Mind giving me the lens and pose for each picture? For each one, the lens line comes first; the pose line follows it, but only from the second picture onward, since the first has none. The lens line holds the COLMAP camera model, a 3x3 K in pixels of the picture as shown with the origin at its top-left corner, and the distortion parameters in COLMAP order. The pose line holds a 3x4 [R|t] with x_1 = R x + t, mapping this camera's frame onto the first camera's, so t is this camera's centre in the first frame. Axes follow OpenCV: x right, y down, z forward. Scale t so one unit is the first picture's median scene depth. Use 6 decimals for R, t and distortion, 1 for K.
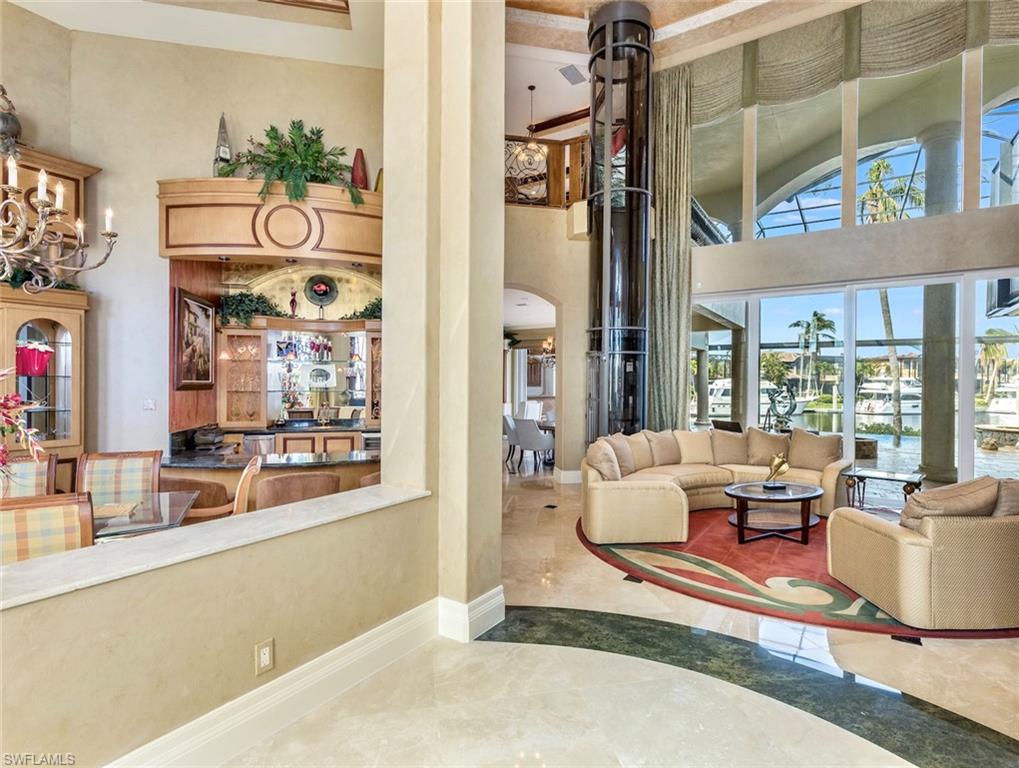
lens RADIAL K [[519.0, 0, 515.7], [0, 519.0, 386.6], [0, 0, 1]] dist [0.010349, 0.000248]
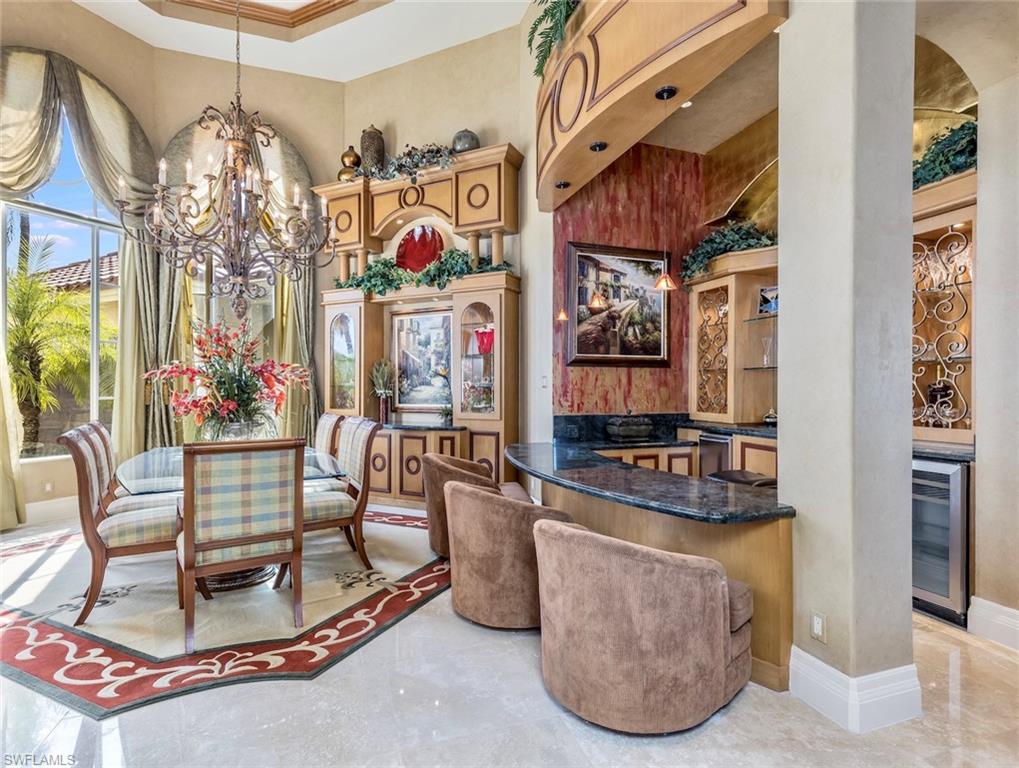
lens RADIAL K [[519.0, 0, 515.7], [0, 519.0, 386.6], [0, 0, 1]] dist [0.010349, 0.000248]
pose [[0.115755, -0.007227, -0.993252, 0.136712], [-0.008451, 0.999930, -0.008261, 0.039963], [0.993242, 0.009350, 0.115686, 0.675856]]
